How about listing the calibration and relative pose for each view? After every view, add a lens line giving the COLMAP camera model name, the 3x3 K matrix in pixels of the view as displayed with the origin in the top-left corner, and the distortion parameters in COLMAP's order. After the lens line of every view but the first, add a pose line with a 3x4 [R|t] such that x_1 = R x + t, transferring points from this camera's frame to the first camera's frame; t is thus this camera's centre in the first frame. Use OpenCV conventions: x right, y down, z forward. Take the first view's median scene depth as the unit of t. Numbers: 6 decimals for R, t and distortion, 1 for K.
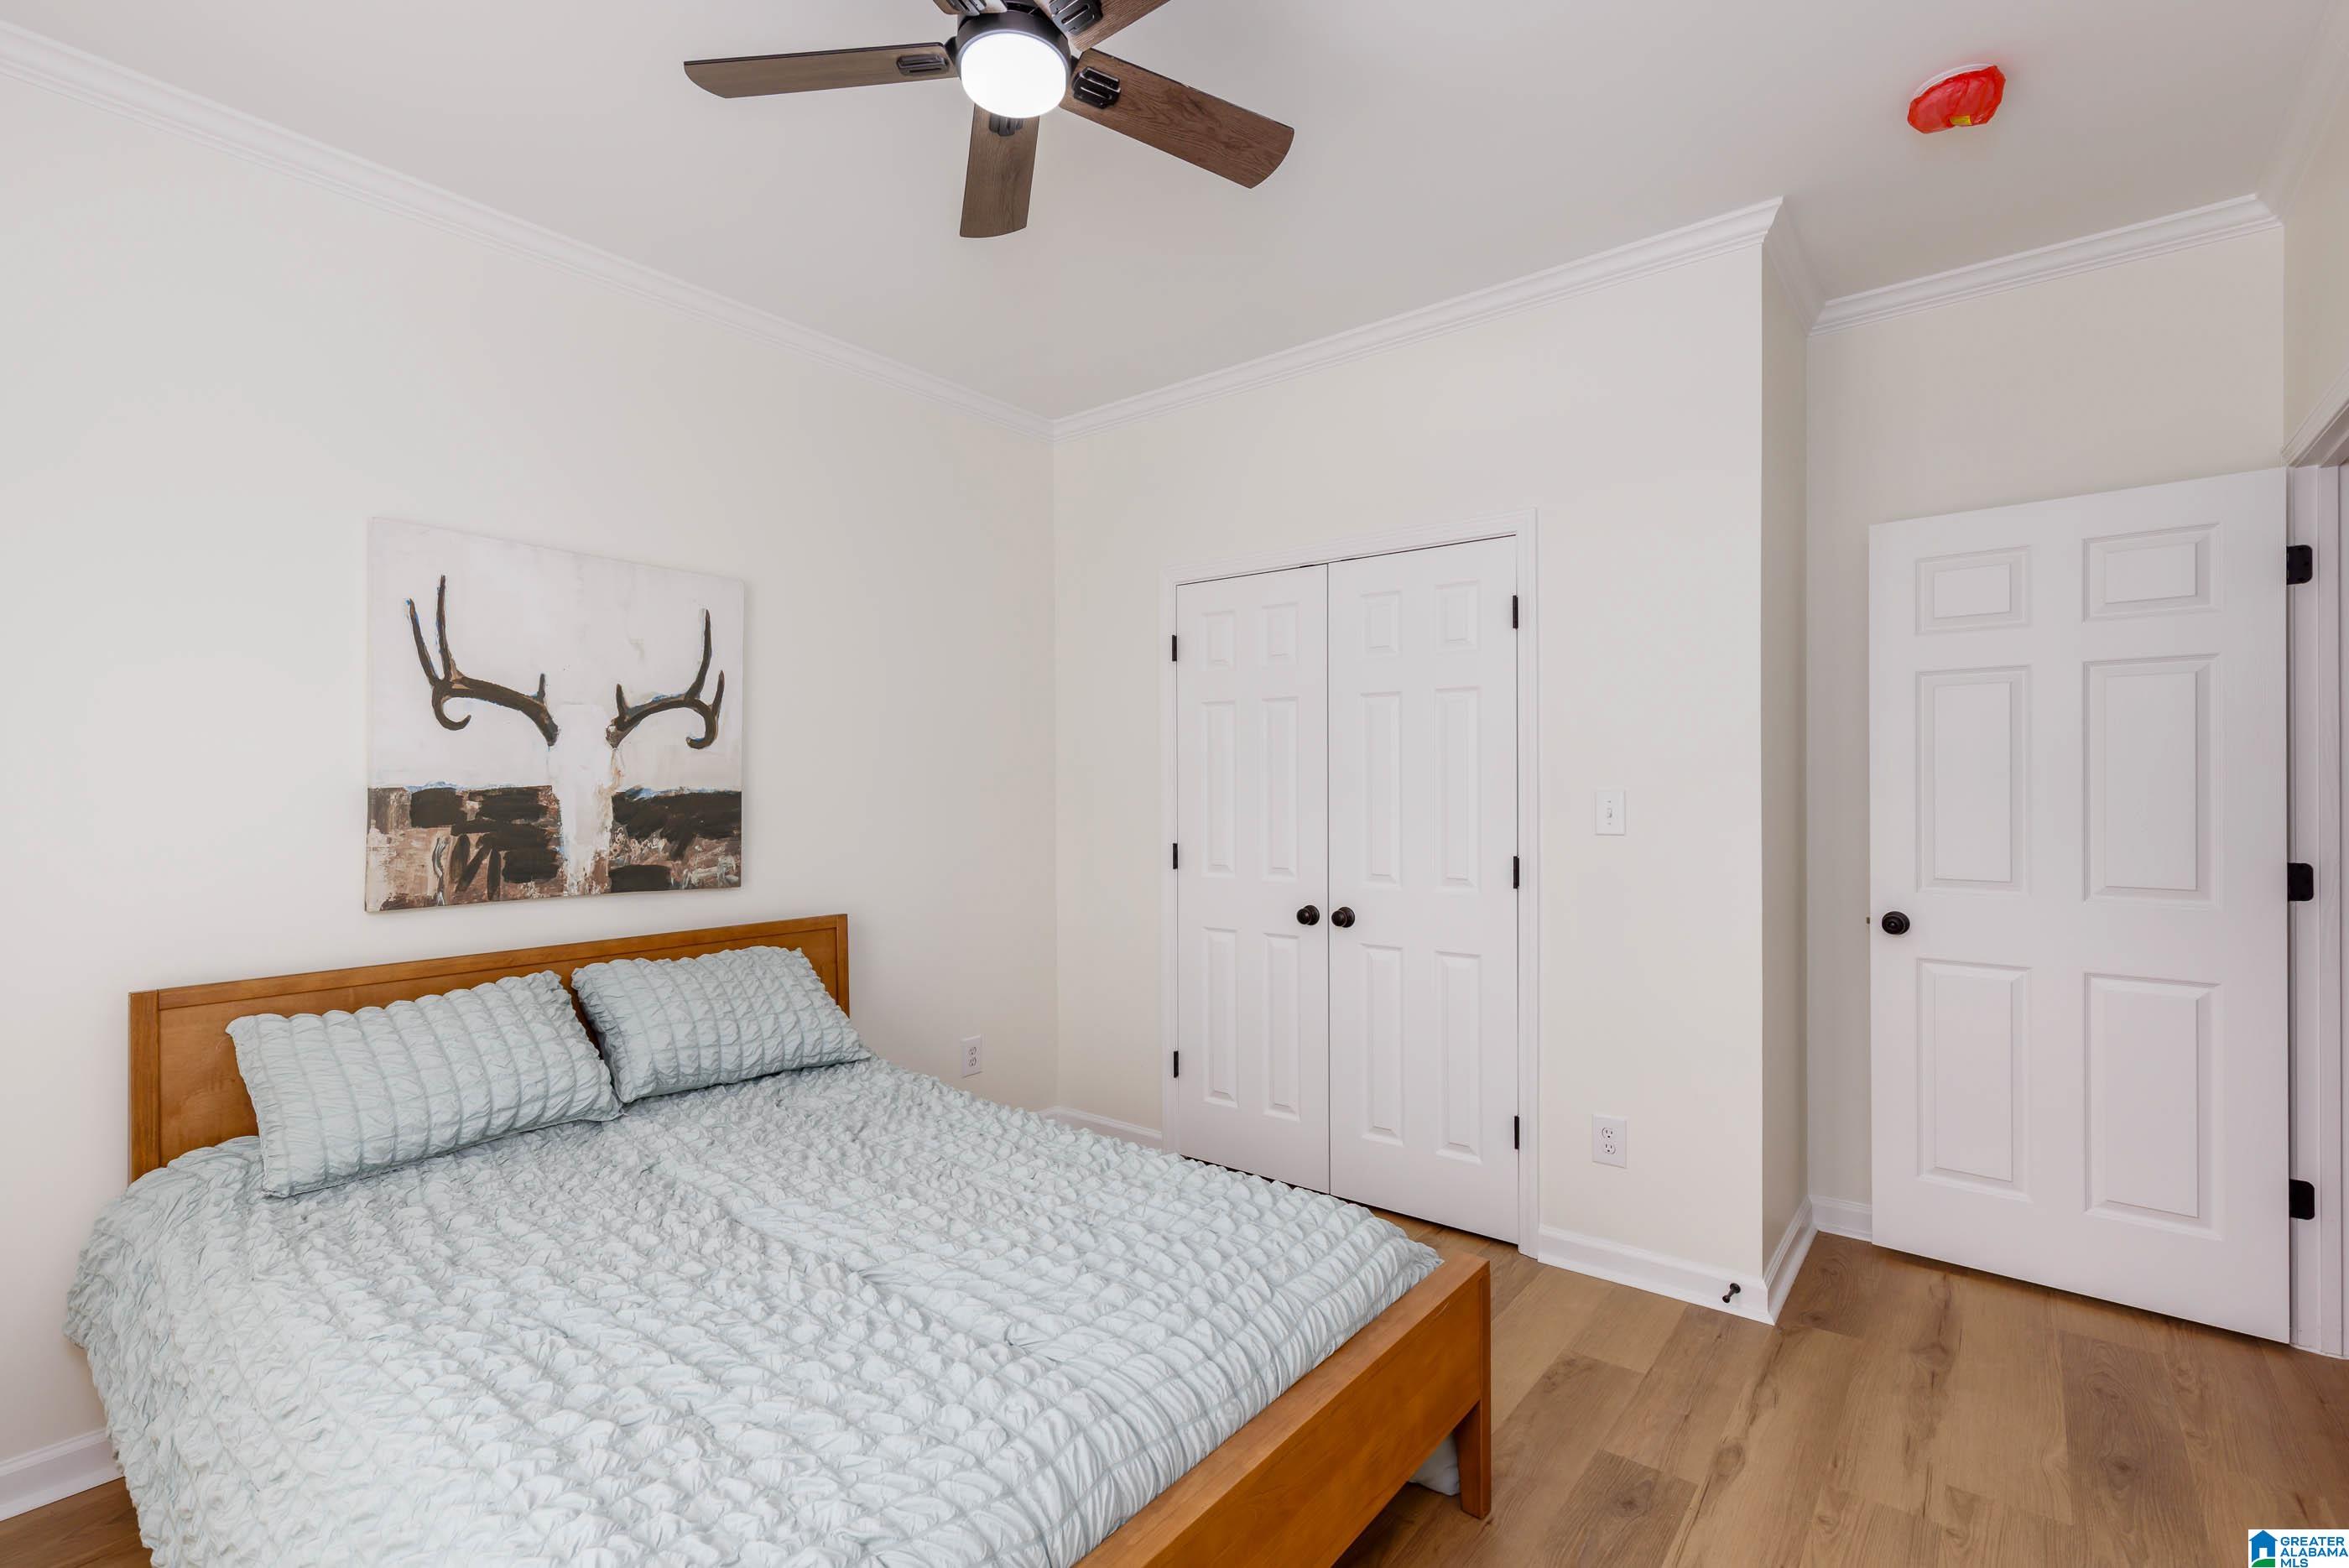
lens RADIAL K [[1082.6, 0, 1186.2], [0, 1082.6, 779.9], [0, 0, 1]] dist [0.018411, 0.000174]
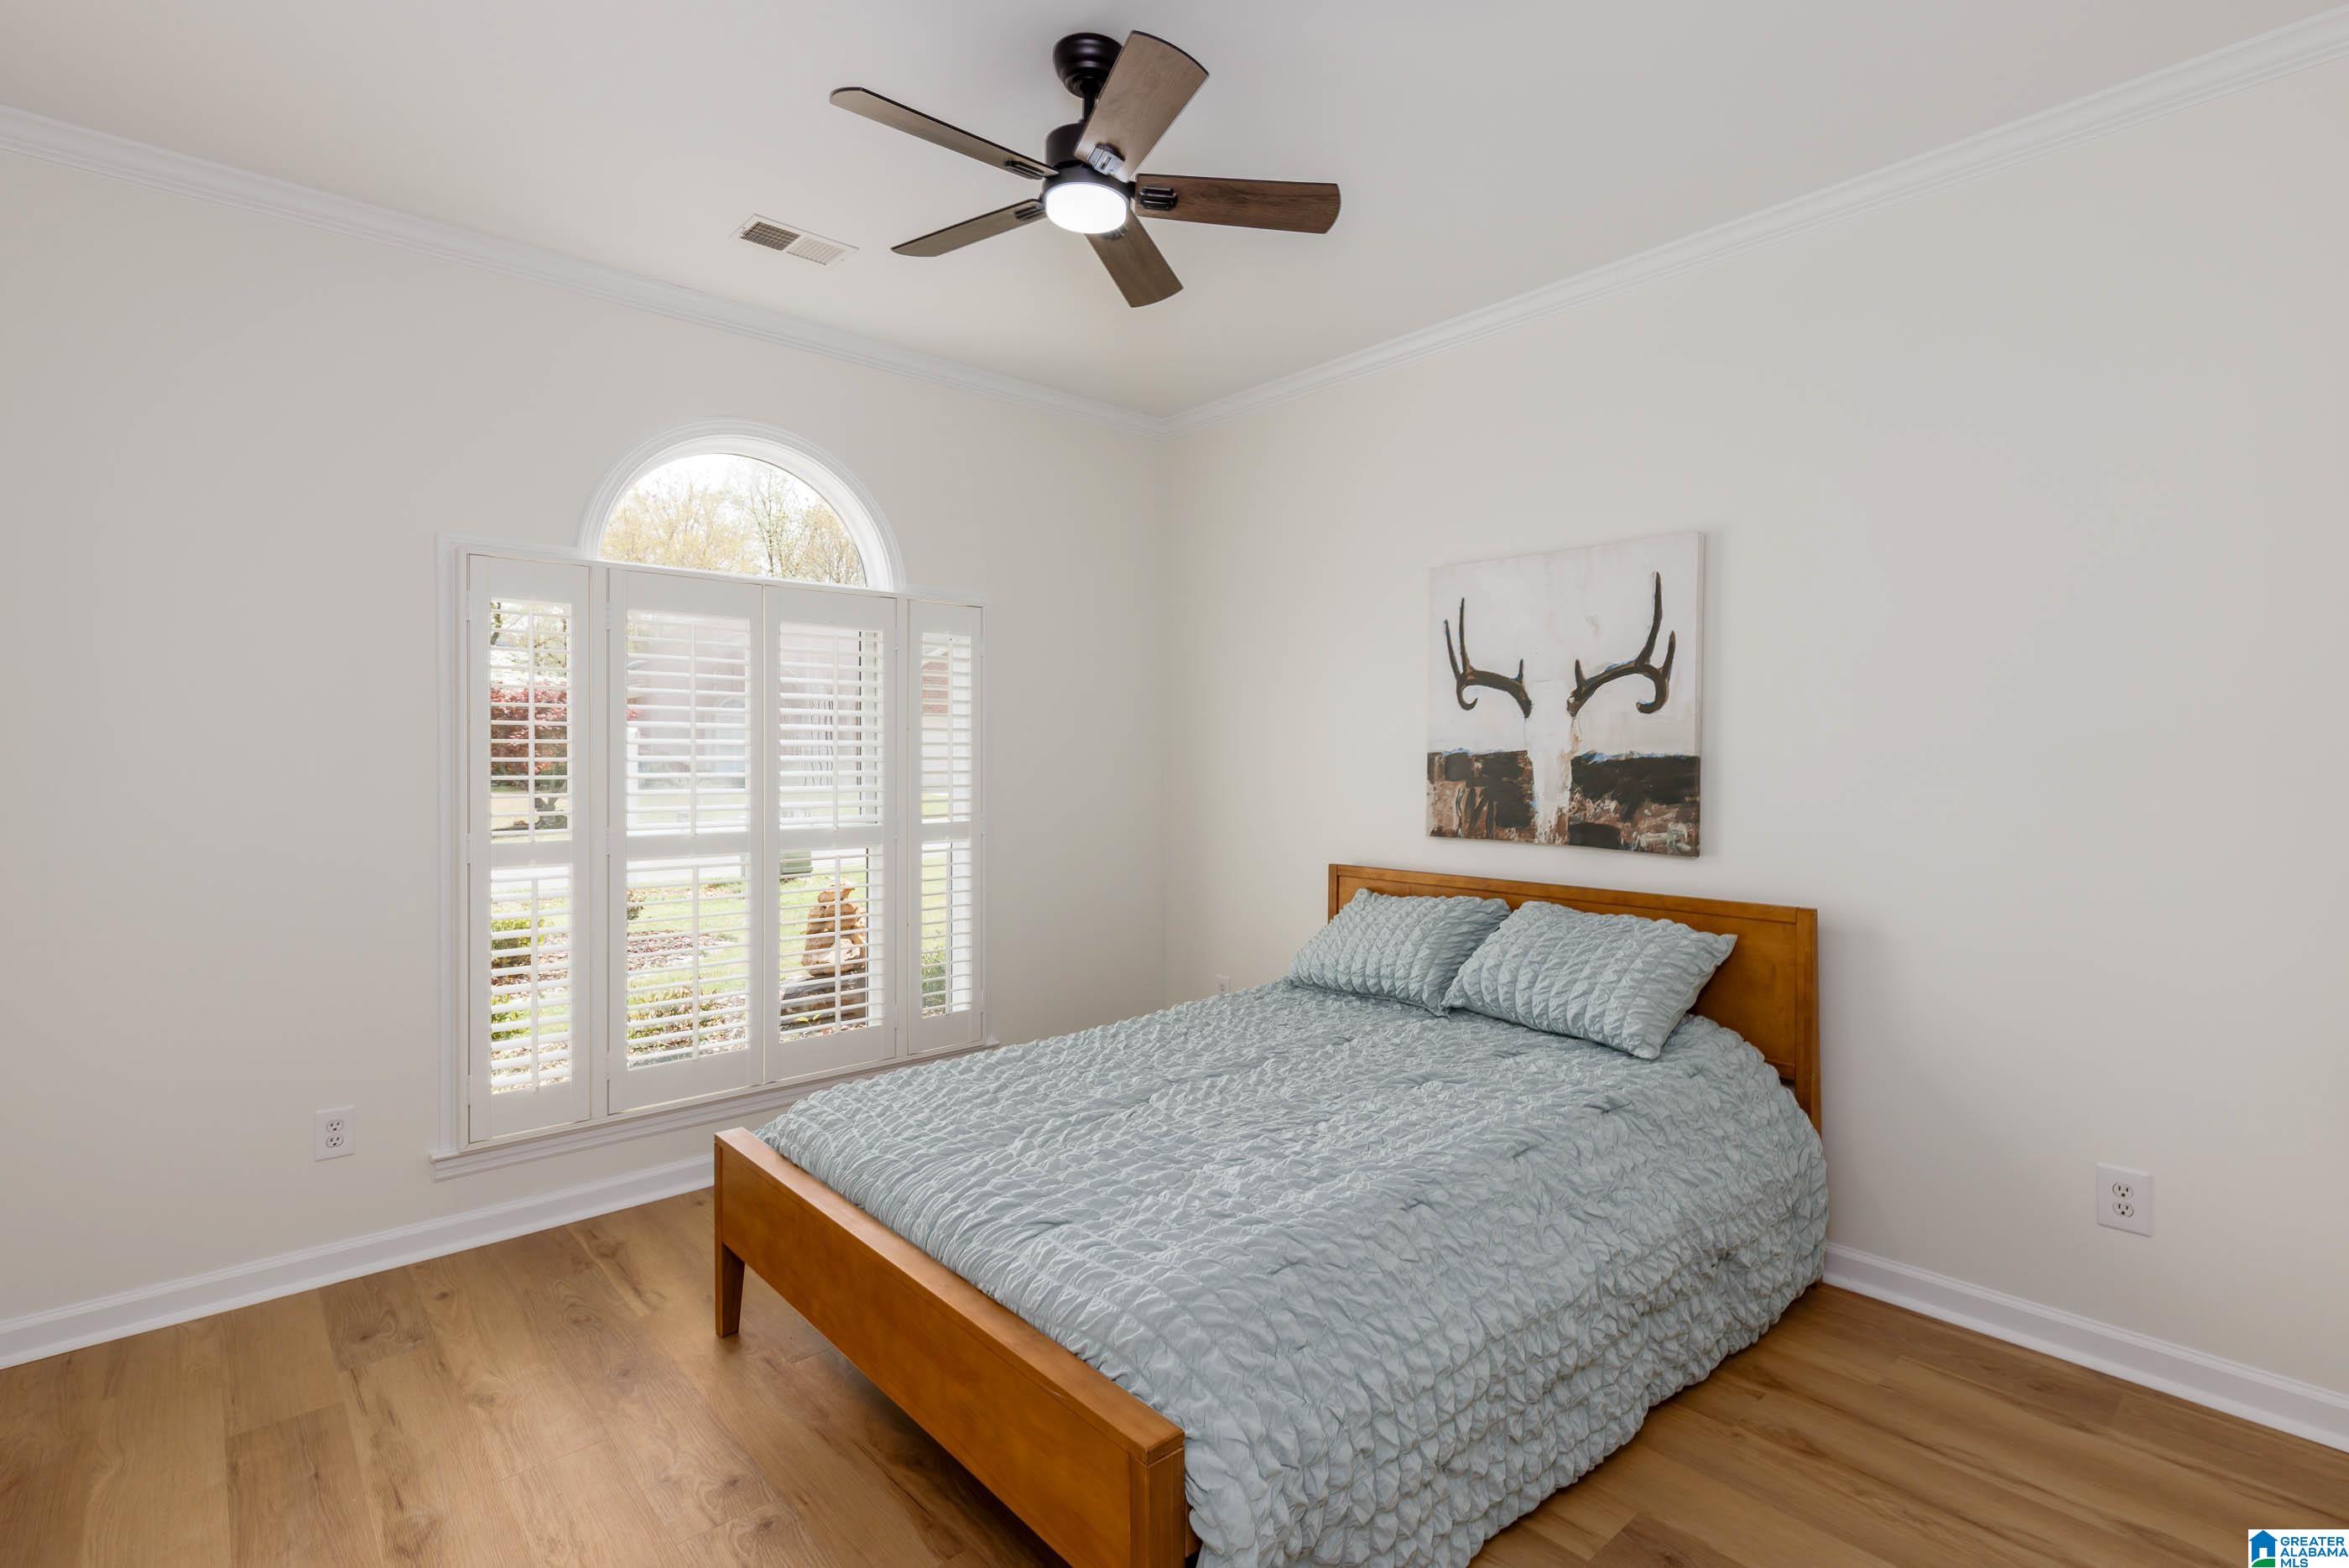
lens RADIAL K [[1082.6, 0, 1186.2], [0, 1082.6, 779.9], [0, 0, 1]] dist [0.018411, 0.000174]
pose [[-0.162629, 0.024254, -0.986389, 0.646372], [0.007019, 0.999701, 0.023424, 0.006687], [0.986662, -0.003114, -0.162750, 0.785286]]
